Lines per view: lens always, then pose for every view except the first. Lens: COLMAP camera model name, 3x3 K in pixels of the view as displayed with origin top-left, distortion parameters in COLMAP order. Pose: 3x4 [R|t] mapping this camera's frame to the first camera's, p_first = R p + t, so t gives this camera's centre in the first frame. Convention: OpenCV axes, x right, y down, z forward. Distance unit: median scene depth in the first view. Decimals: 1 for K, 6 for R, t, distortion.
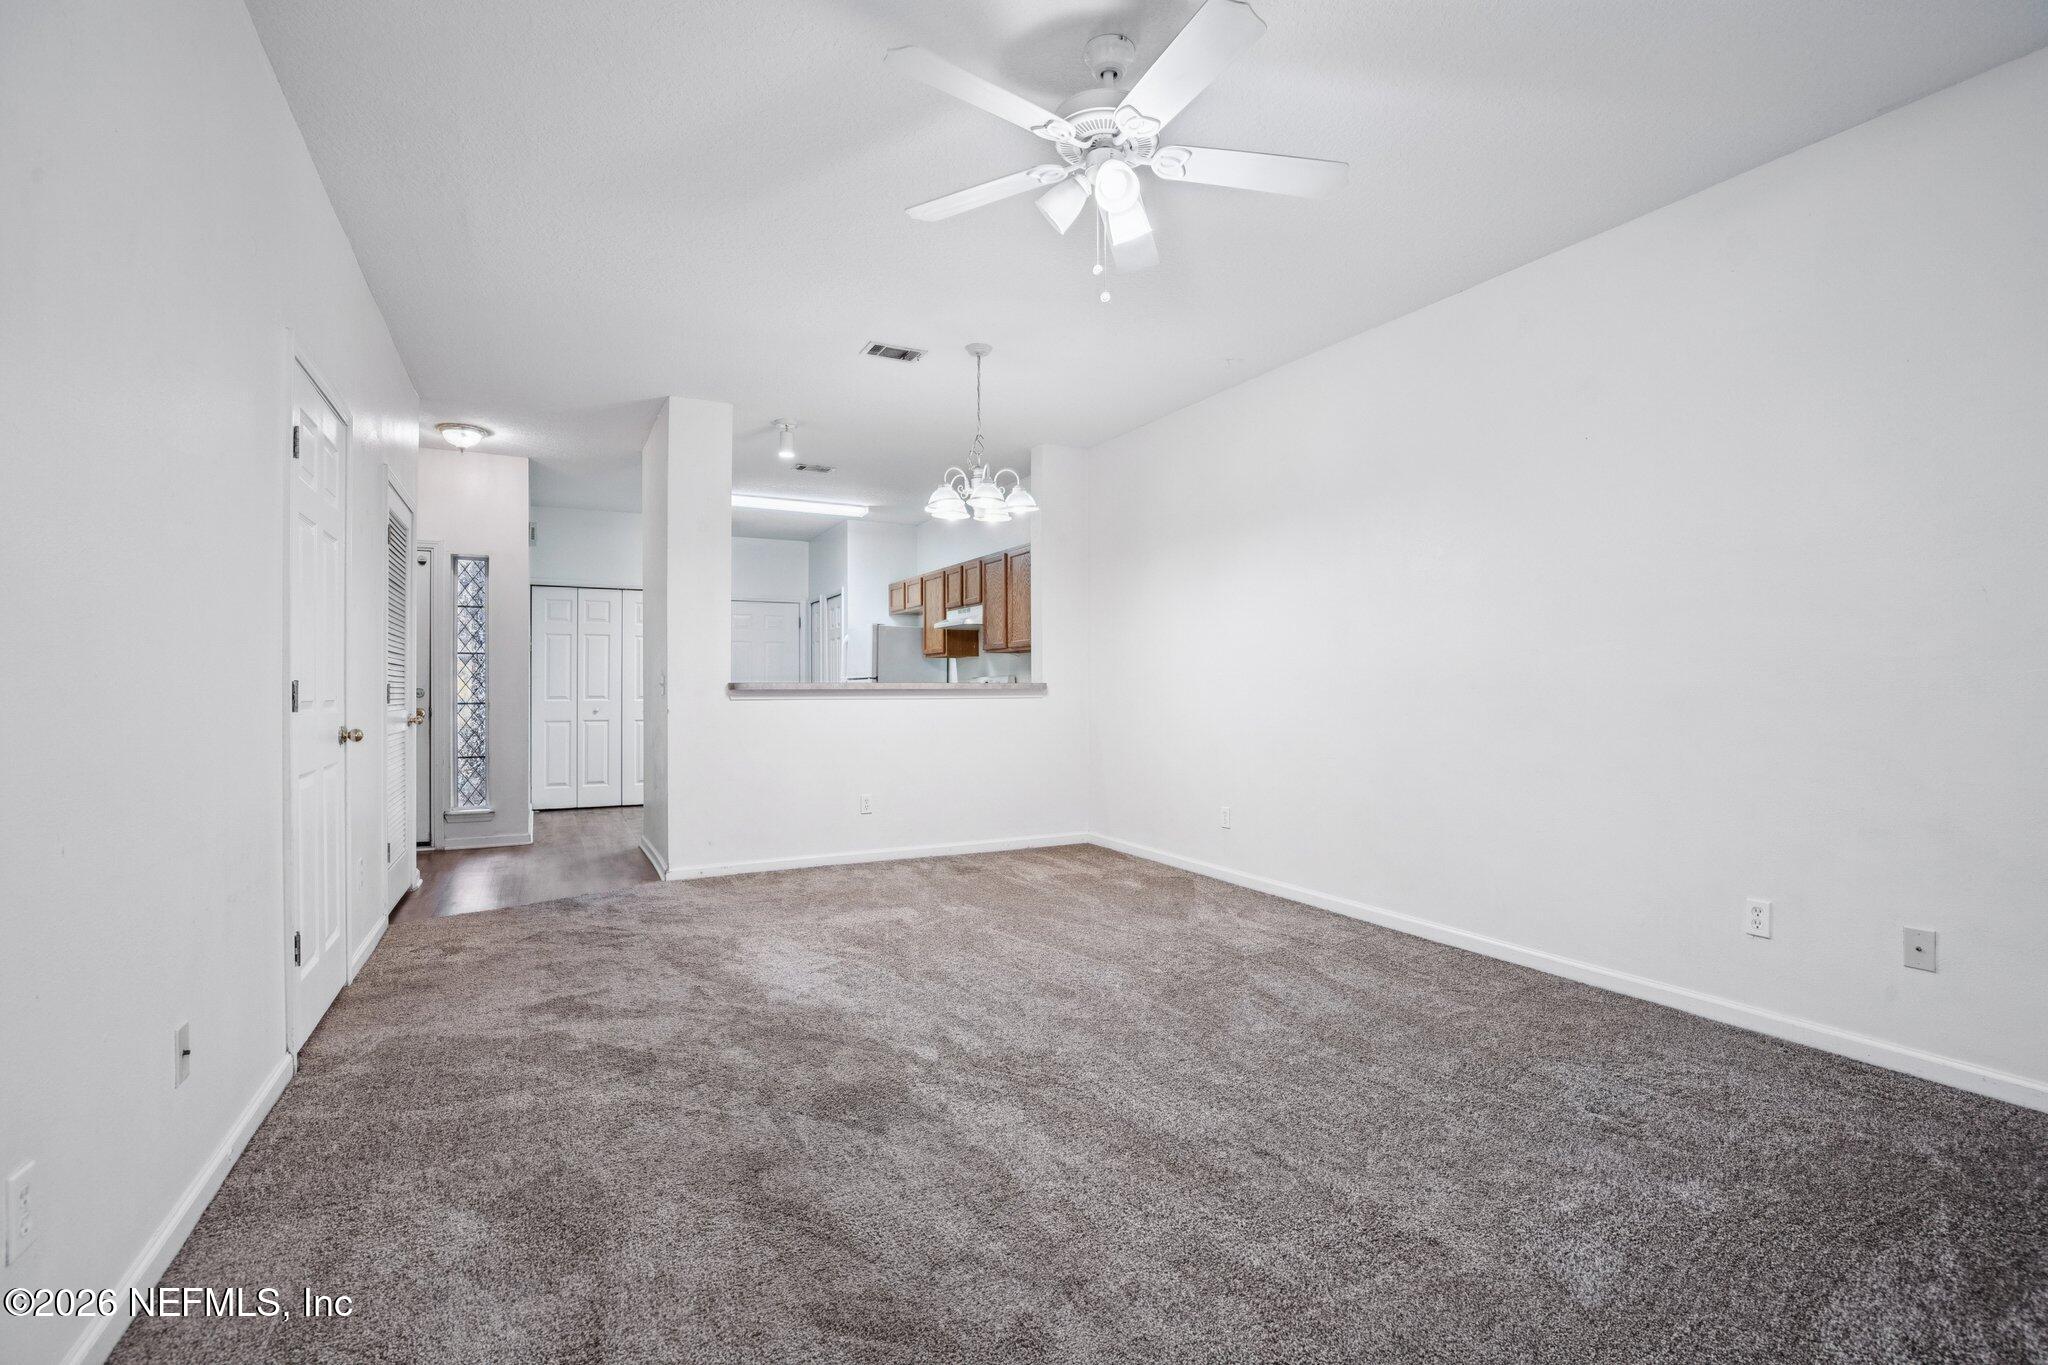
lens RADIAL K [[947.8, 0, 1037.8], [0, 947.8, 686.1], [0, 0, 1]] dist [-0.030767, 0.003803]
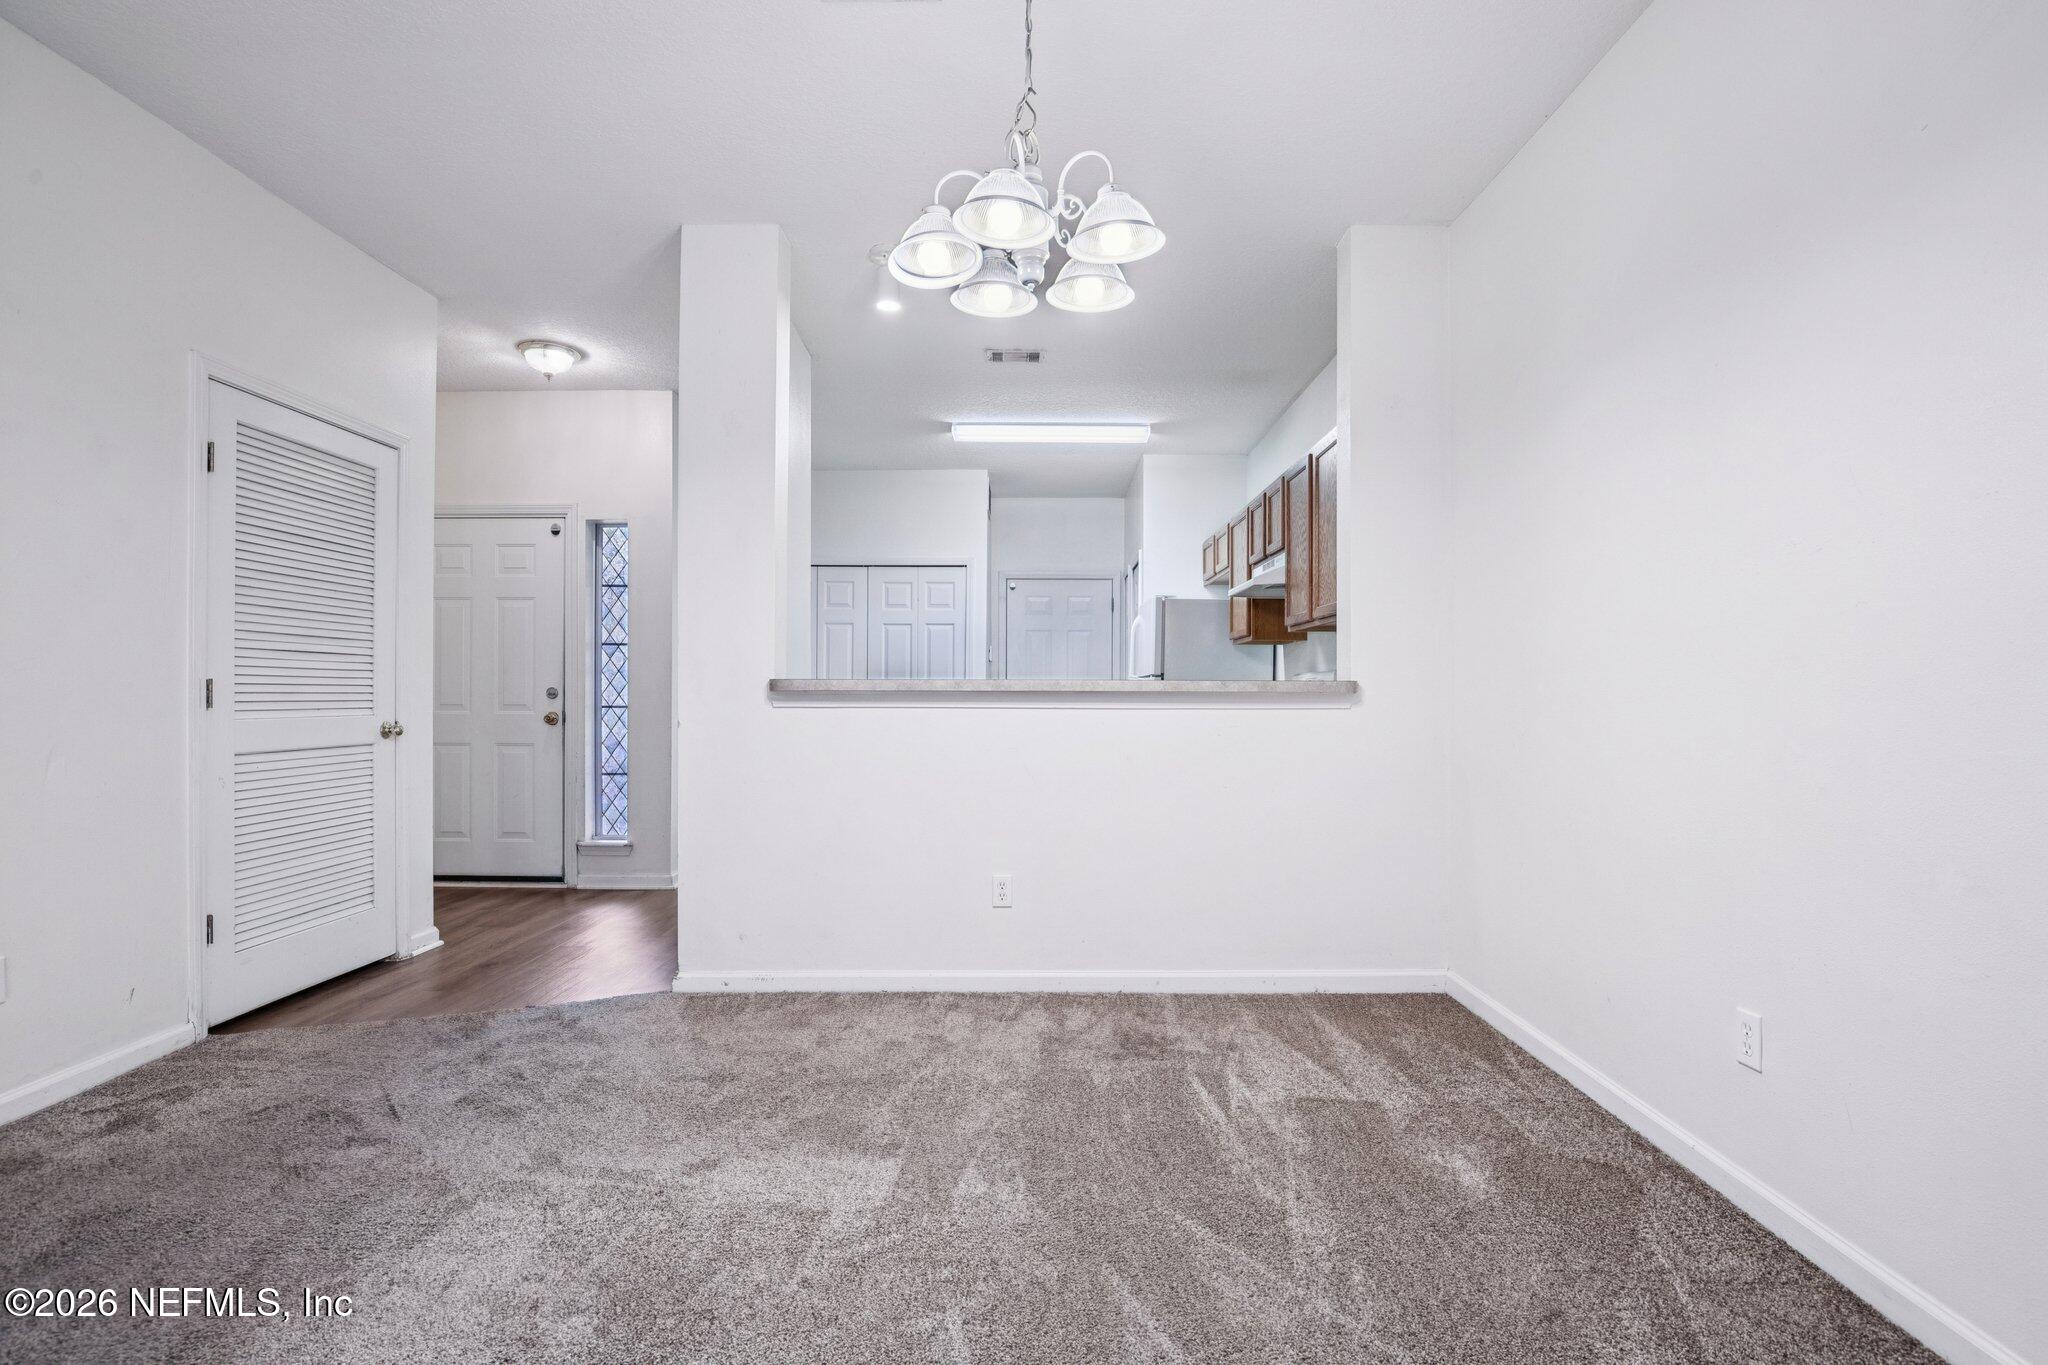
lens RADIAL K [[988.0, 0, 1034.5], [0, 988.0, 690.5], [0, 0, 1]] dist [-0.026696, 0.002470]
pose [[0.886606, 0.004615, -0.462502, 0.102724], [-0.004148, 0.999989, 0.002027, 0.001735], [0.462507, 0.000121, 0.886616, 0.433402]]
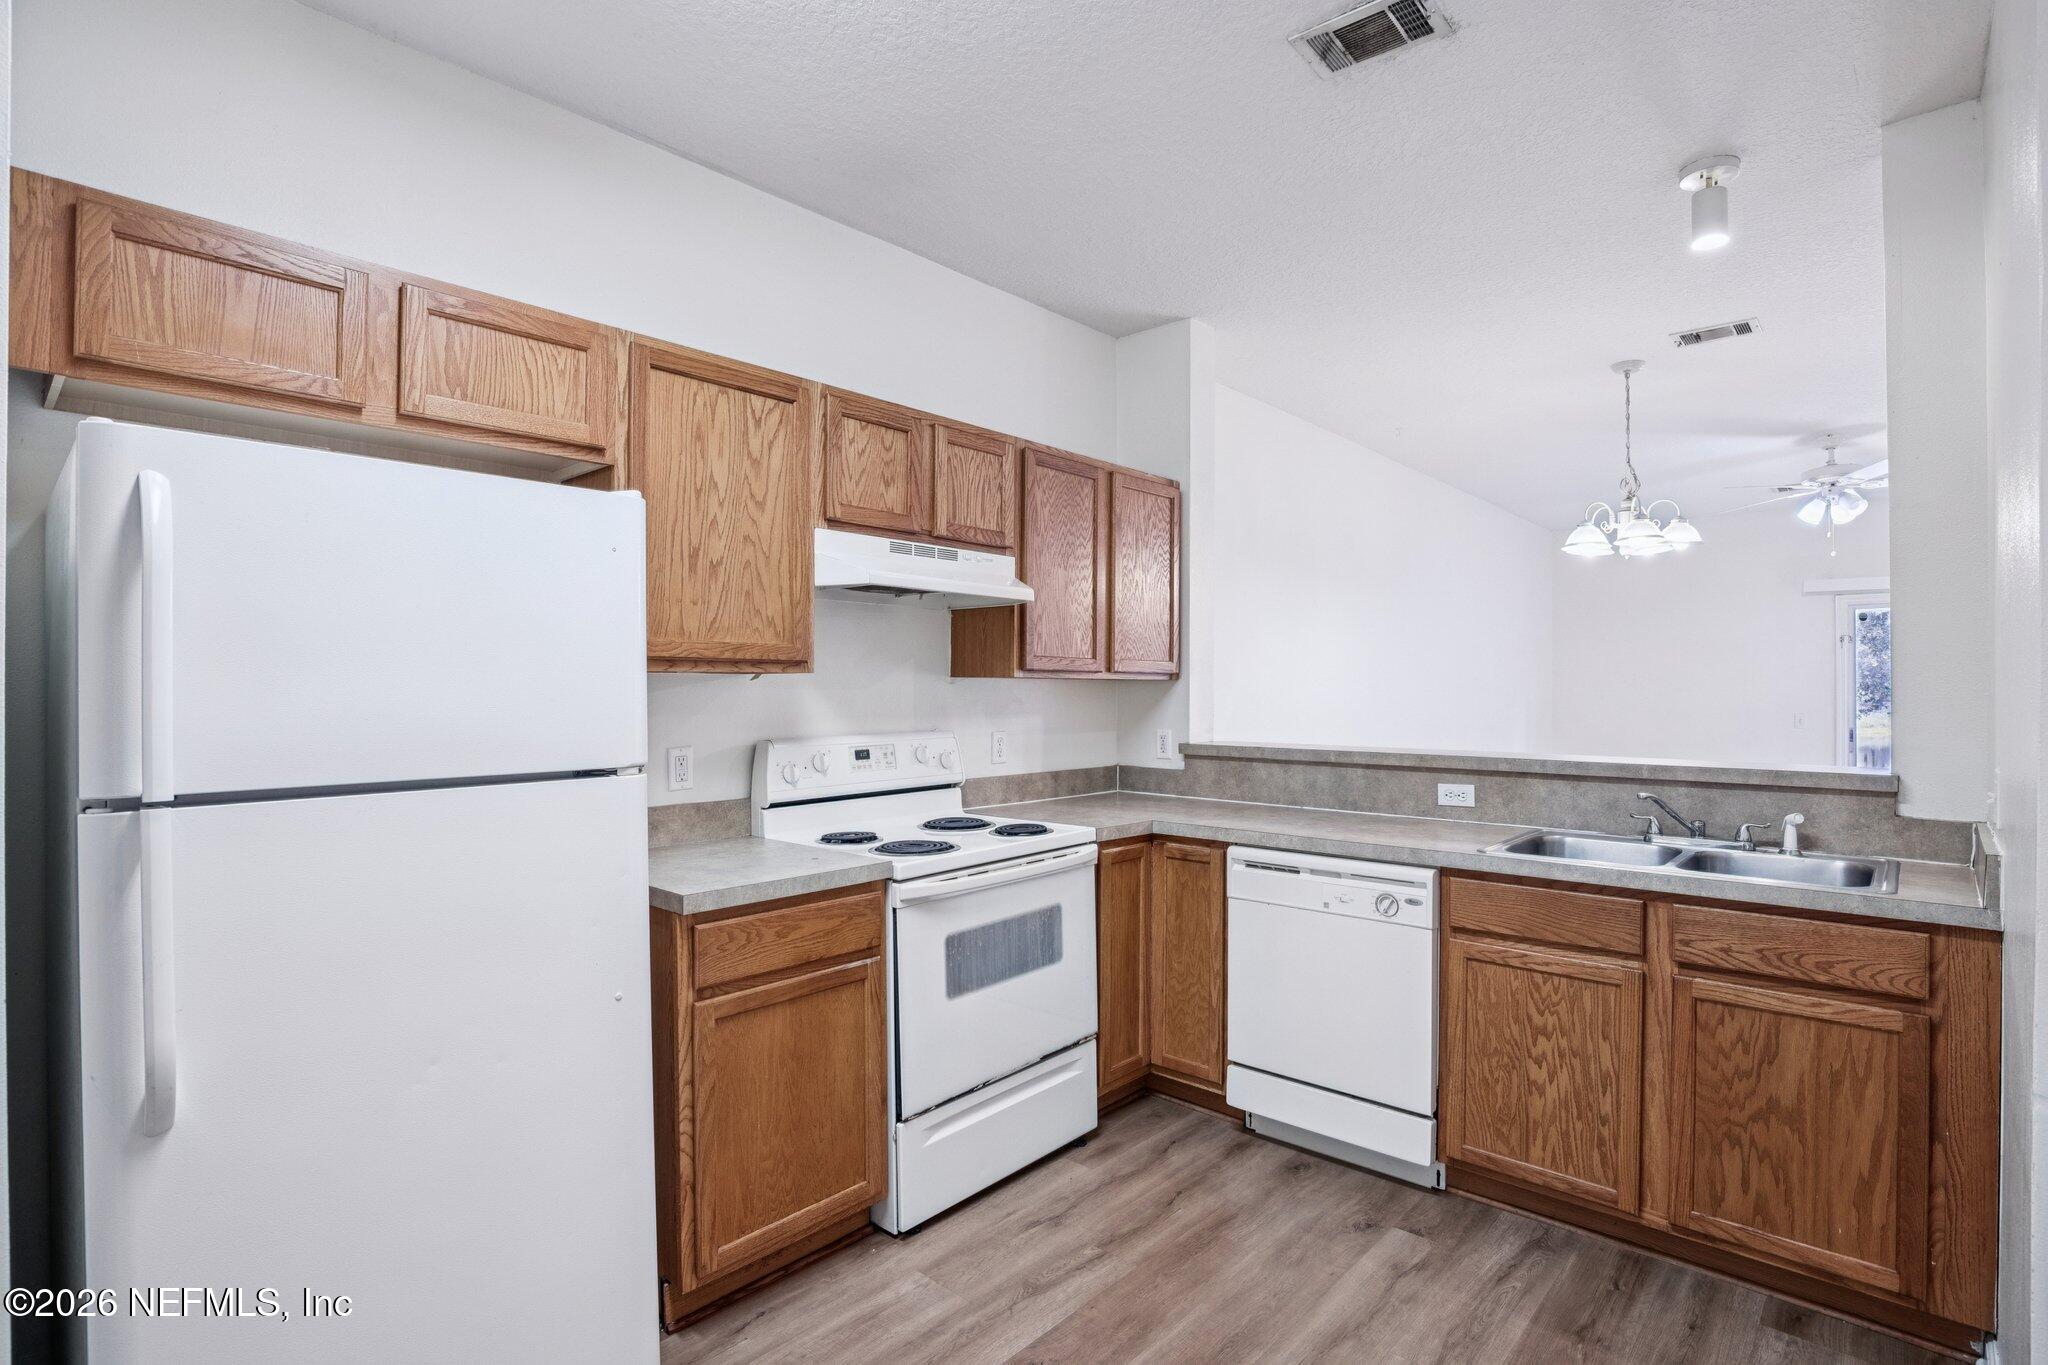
lens RADIAL K [[988.0, 0, 1034.5], [0, 988.0, 690.8], [0, 0, 1]] dist [-0.026696, 0.002470]
pose [[-0.345083, -0.009074, 0.938528, -0.529979], [-0.012034, 0.999914, 0.005243, -0.034984], [-0.938495, -0.009485, -0.345162, 1.311518]]
